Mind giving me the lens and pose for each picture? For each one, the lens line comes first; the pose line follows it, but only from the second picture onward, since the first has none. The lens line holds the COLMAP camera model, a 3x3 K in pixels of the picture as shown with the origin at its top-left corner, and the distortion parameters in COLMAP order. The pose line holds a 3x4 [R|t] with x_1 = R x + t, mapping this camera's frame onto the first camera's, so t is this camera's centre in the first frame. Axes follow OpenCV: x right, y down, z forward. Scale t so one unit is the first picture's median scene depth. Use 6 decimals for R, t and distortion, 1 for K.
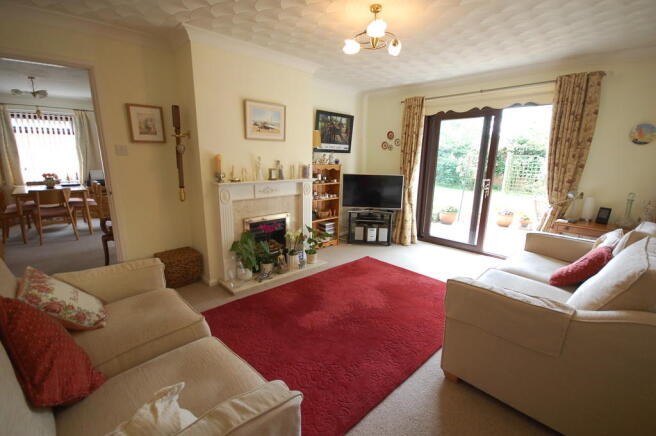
lens RADIAL K [[286.1, 0, 331.2], [0, 286.1, 222.2], [0, 0, 1]] dist [0.002187, -0.009559]
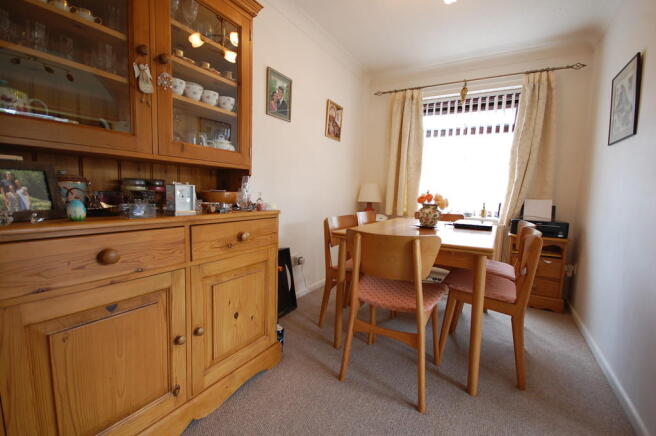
lens RADIAL K [[286.1, 0, 331.2], [0, 286.1, 222.2], [0, 0, 1]] dist [0.002187, -0.009559]
pose [[0.271781, 0.105260, -0.956585, -0.511000], [-0.245032, 0.968809, 0.036988, -0.091200], [0.930642, 0.224341, 0.289096, 0.613914]]
